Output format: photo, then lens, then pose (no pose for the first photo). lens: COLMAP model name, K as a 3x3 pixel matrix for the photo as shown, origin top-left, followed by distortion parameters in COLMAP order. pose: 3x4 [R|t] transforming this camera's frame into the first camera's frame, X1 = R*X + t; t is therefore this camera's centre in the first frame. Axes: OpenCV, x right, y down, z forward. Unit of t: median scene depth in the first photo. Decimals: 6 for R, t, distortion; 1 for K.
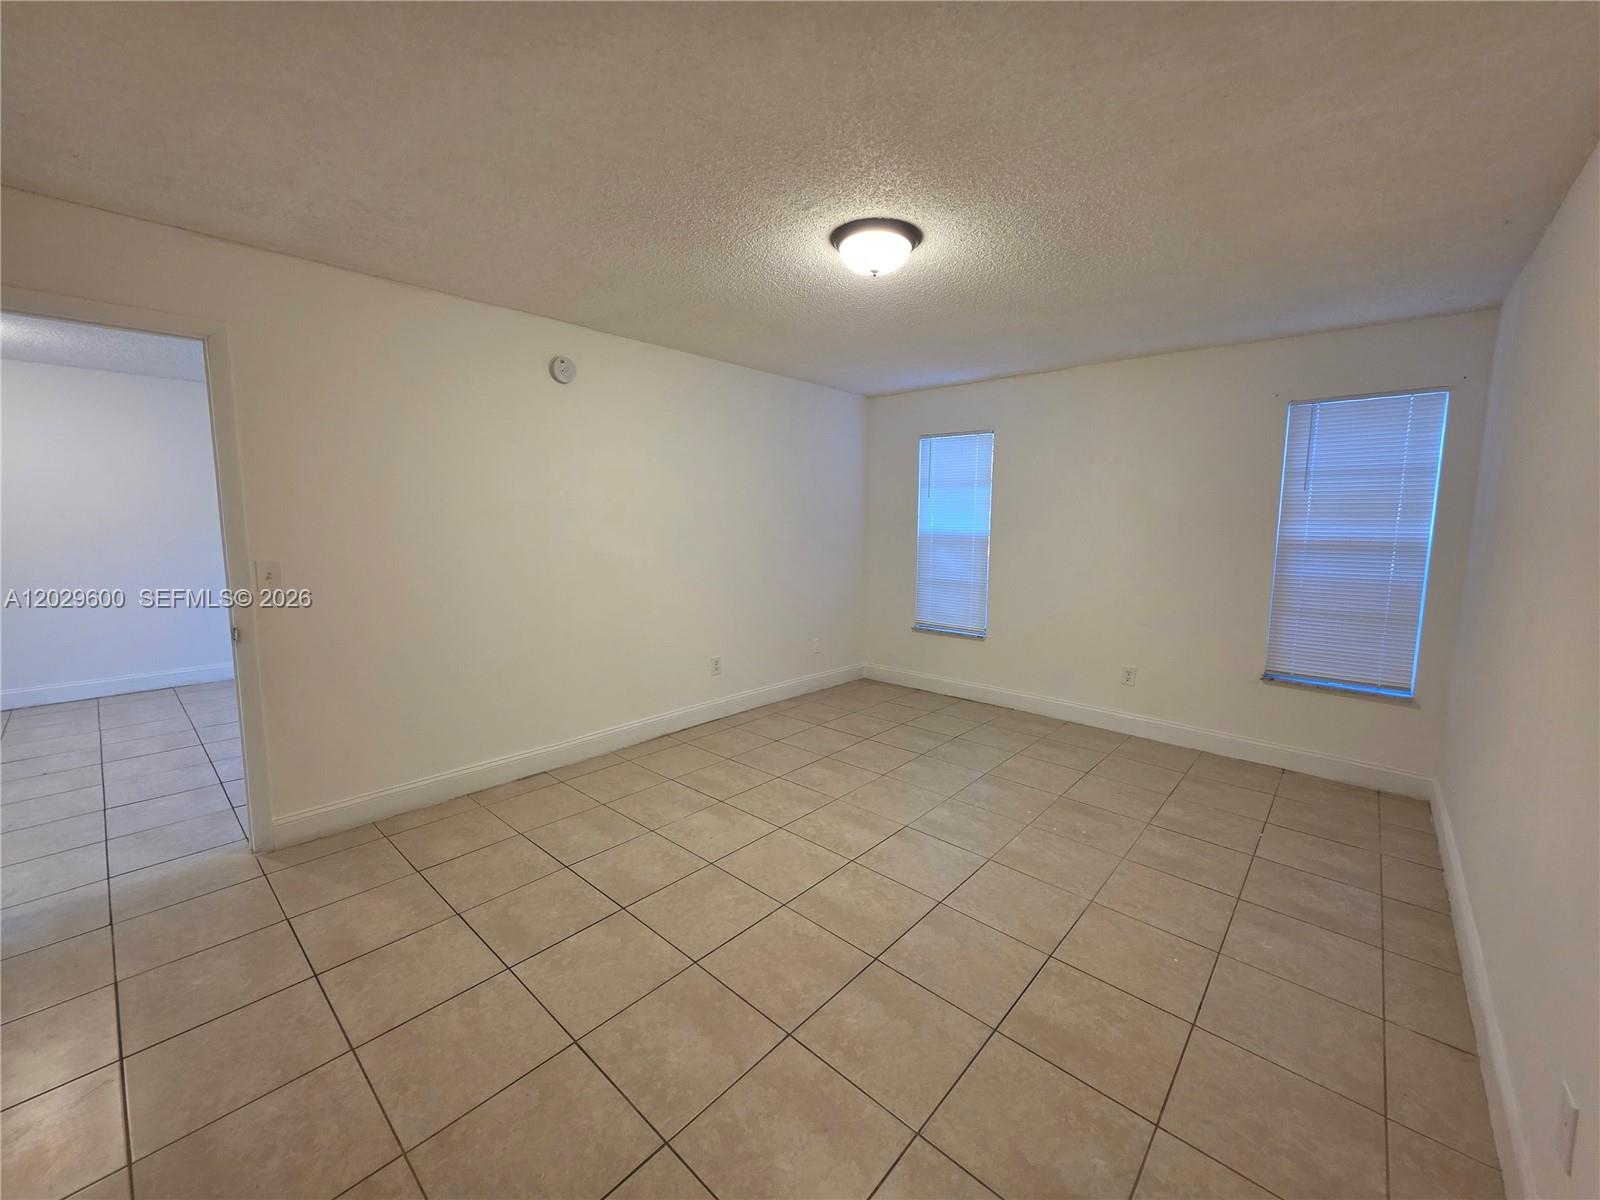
lens RADIAL K [[636.5, 0, 811.3], [0, 636.5, 596.3], [0, 0, 1]] dist [0.001260, -0.000244]
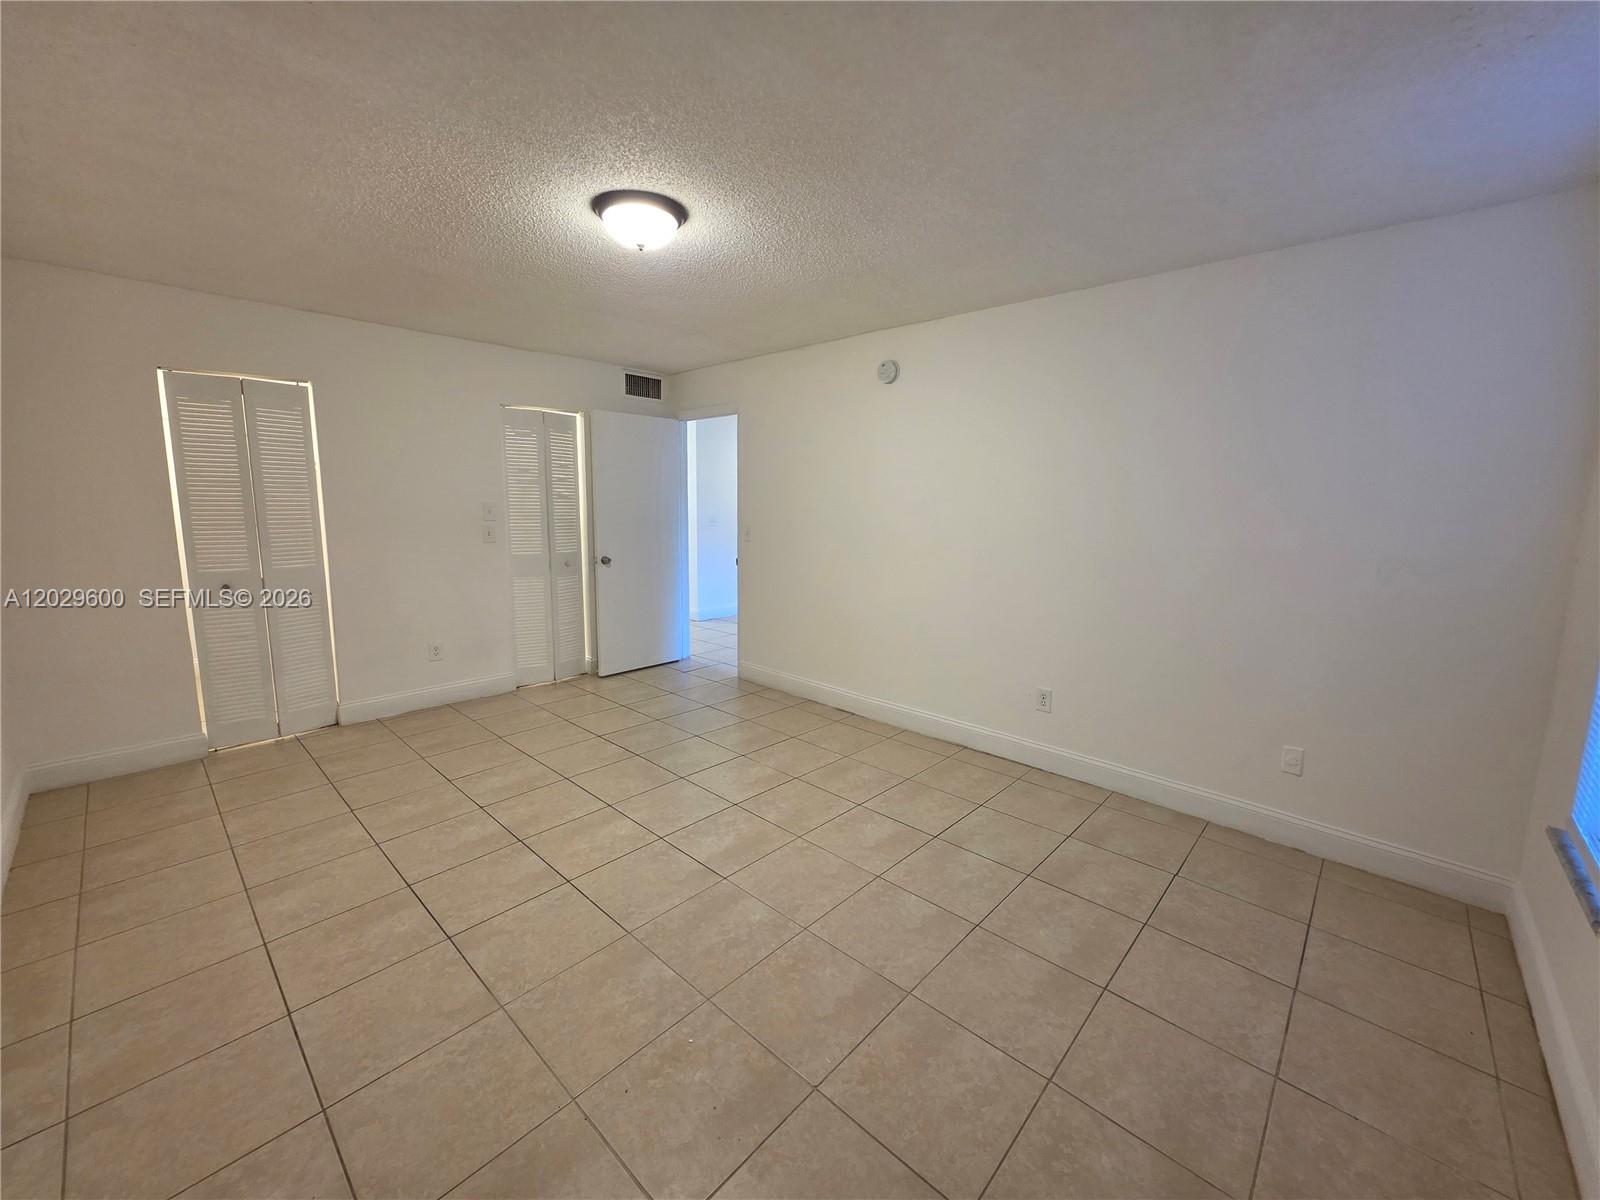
lens RADIAL K [[636.5, 0, 801.4], [0, 636.5, 595.1], [0, 0, 1]] dist [0.001260, -0.000244]
pose [[-0.026449, 0.138999, -0.989939, 0.886673], [-0.139727, 0.980050, 0.141344, -0.121903], [0.989837, 0.142060, -0.006499, 1.031253]]
